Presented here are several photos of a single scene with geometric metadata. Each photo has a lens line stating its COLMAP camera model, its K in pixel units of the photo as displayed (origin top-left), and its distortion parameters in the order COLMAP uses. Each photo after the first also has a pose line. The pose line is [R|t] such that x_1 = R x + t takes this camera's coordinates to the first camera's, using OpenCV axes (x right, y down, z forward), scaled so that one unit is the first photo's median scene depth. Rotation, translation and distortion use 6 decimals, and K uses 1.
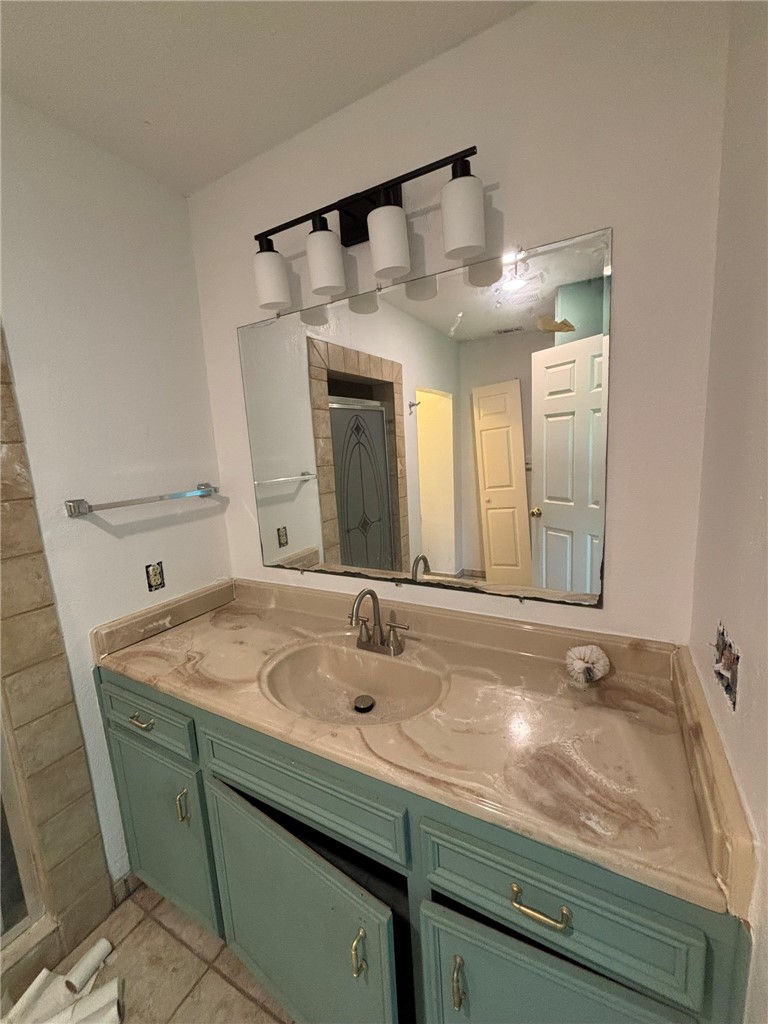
lens RADIAL K [[408.6, 0, 381.3], [0, 408.6, 513.0], [0, 0, 1]] dist [0.003632, -0.000137]
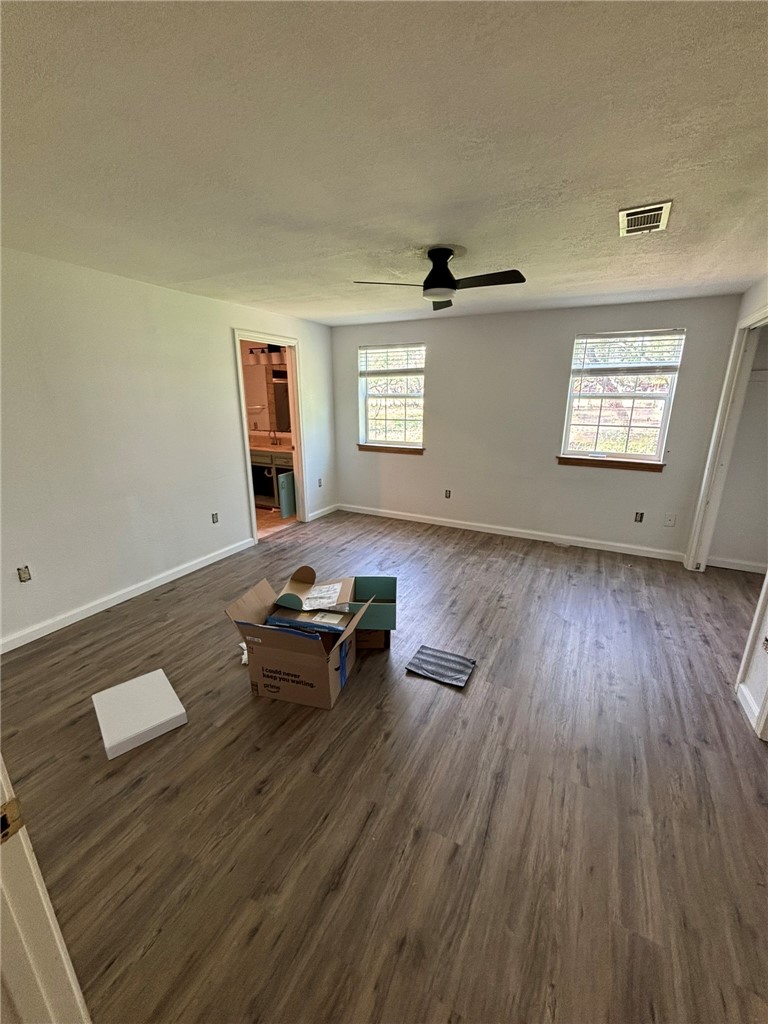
lens RADIAL K [[408.6, 0, 381.3], [0, 408.6, 513.0], [0, 0, 1]] dist [0.003632, -0.000137]
pose [[0.998069, 0.042767, 0.045053, 0.550010], [-0.048591, 0.989337, 0.137303, 0.217651], [-0.038700, -0.139227, 0.989504, -2.032733]]
